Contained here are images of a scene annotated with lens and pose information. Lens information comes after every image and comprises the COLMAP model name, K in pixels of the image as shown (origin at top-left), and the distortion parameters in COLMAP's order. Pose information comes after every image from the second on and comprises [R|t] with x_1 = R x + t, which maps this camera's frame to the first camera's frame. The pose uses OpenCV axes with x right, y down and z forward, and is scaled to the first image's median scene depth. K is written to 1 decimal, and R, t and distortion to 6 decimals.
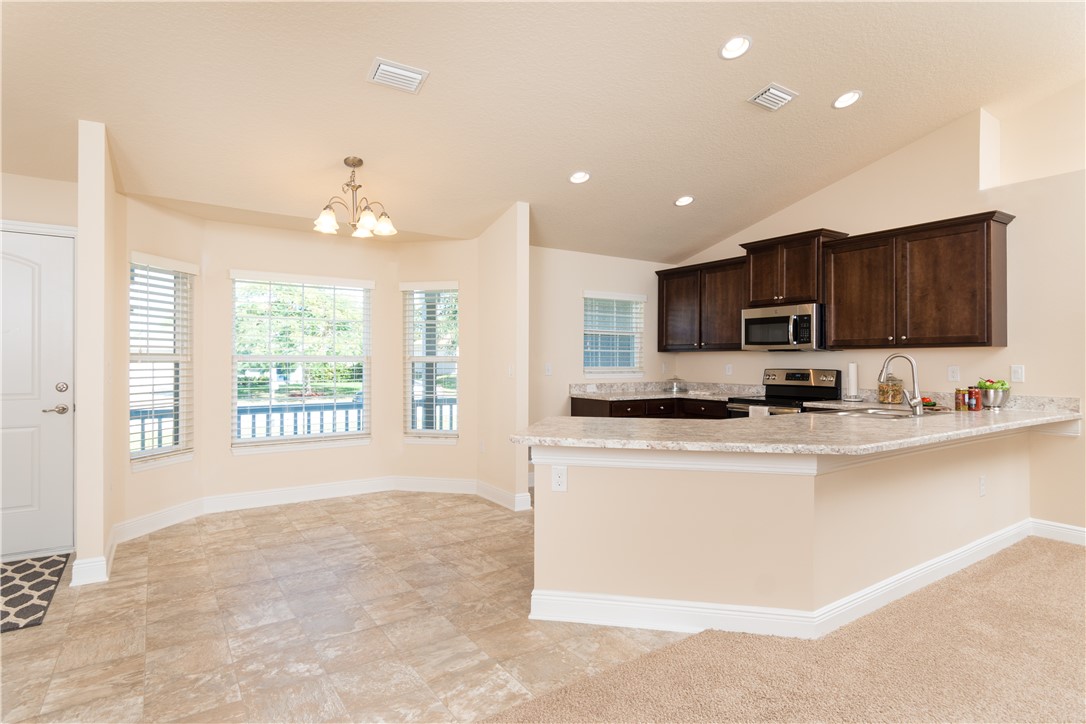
lens RADIAL K [[573.6, 0, 547.4], [0, 573.6, 357.9], [0, 0, 1]] dist [-0.000102, -0.001086]
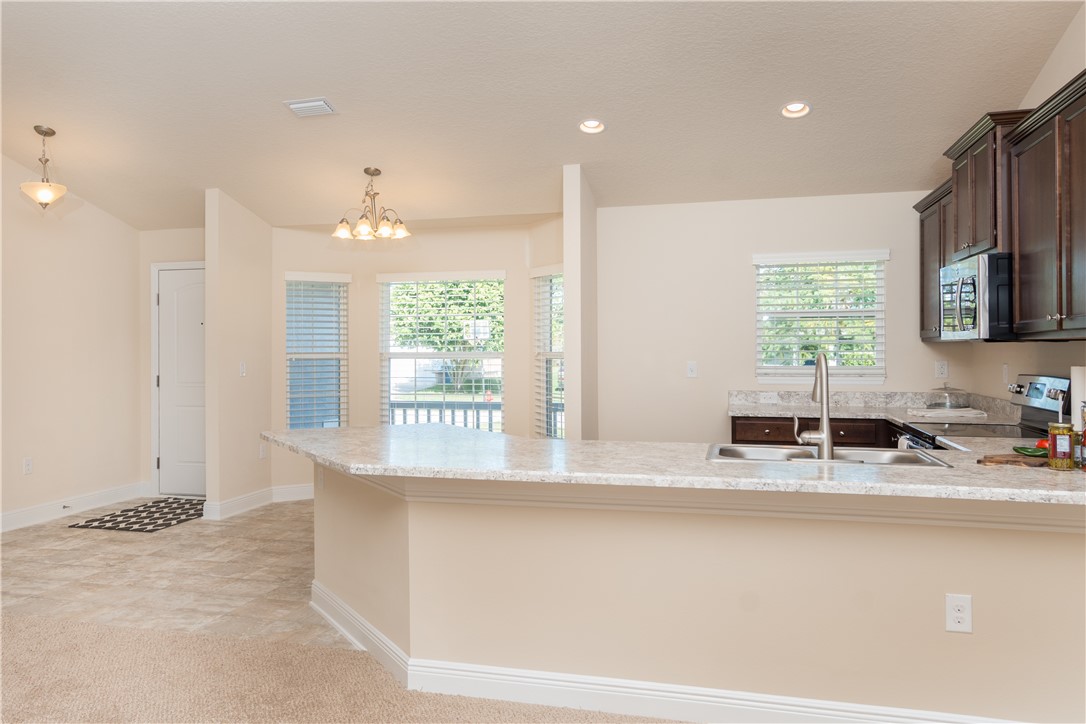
lens RADIAL K [[843.6, 0, 500.2], [0, 843.6, 342.6], [0, 0, 1]] dist [-0.004327, -0.000221]
pose [[0.635368, -0.009818, -0.772147, 0.812806], [0.011067, 0.999932, -0.003607, -0.015231], [0.772130, -0.006253, 0.635433, 0.157617]]
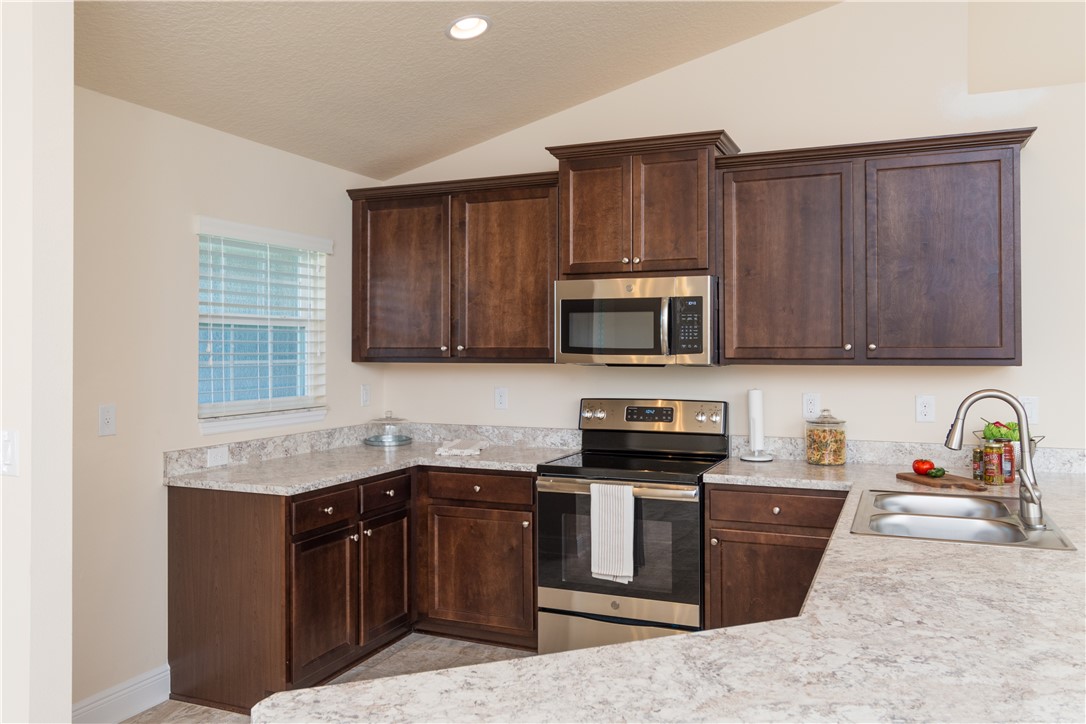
lens RADIAL K [[852.0, 0, 542.6], [0, 852.0, 340.0], [0, 0, 1]] dist [-0.000061, -0.000196]
pose [[0.845670, 0.001411, 0.533705, -0.065824], [-0.000372, 0.999998, -0.002054, -0.037066], [-0.533707, 0.001539, 0.845668, 0.453923]]
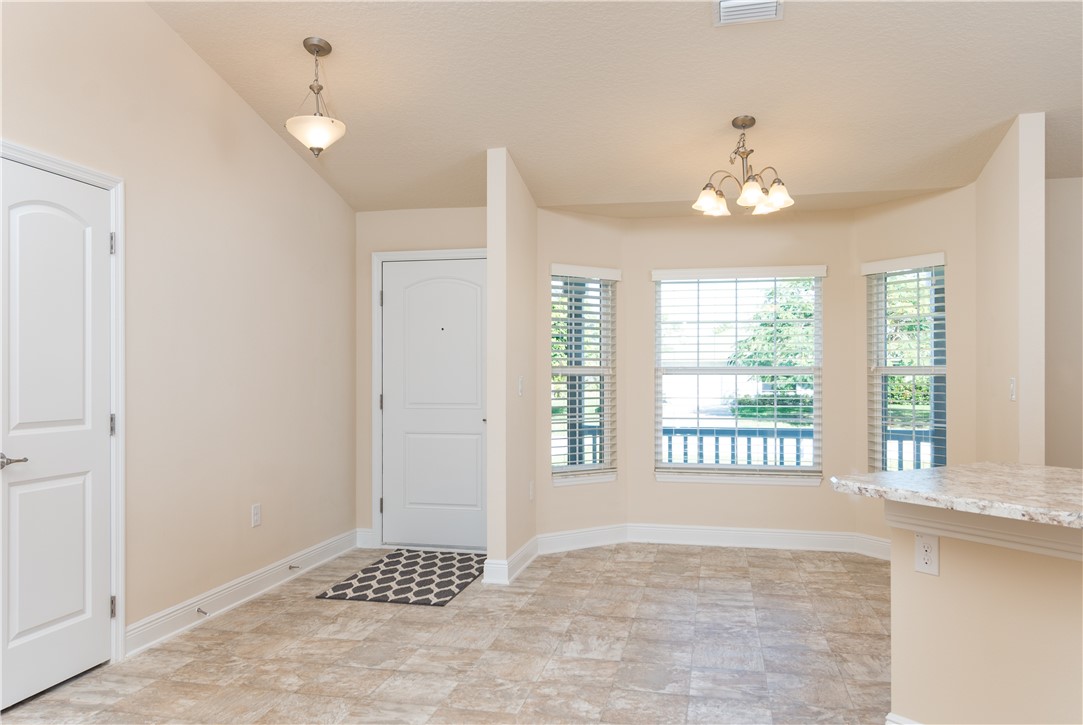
lens RADIAL K [[789.3, 0, 542.7], [0, 789.3, 370.1], [0, 0, 1]] dist [0.001015, 0.000841]
pose [[0.683903, -0.005996, -0.729548, 0.214567], [0.005972, 0.999979, -0.002621, 0.001816], [0.729549, -0.002565, 0.683924, 0.041727]]
